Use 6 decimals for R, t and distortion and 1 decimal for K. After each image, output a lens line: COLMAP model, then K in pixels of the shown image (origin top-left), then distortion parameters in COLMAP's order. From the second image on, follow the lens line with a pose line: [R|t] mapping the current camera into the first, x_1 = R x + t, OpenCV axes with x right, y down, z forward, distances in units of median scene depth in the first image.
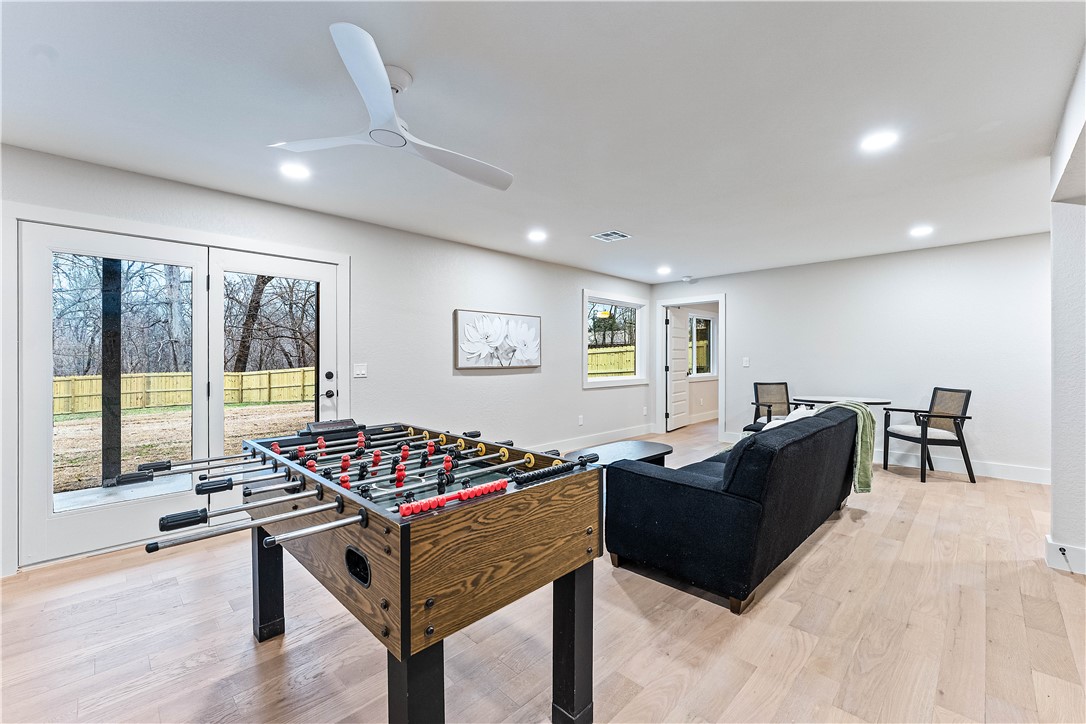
lens RADIAL K [[443.0, 0, 543.9], [0, 443.0, 352.8], [0, 0, 1]] dist [-0.001824, 0.000685]
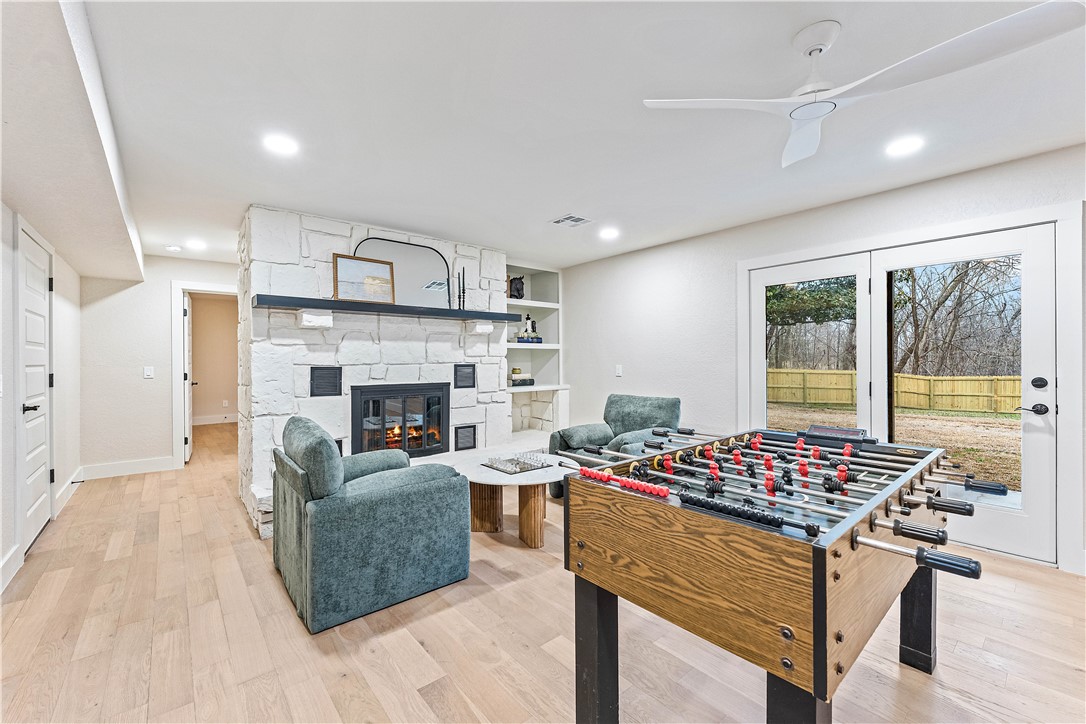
lens RADIAL K [[443.0, 0, 547.2], [0, 443.0, 363.3], [0, 0, 1]] dist [-0.001824, 0.000685]
pose [[-0.079483, 0.005521, -0.996821, 0.739749], [0.015664, 0.999868, 0.004289, 0.009043], [0.996713, -0.015273, -0.079559, 0.697383]]
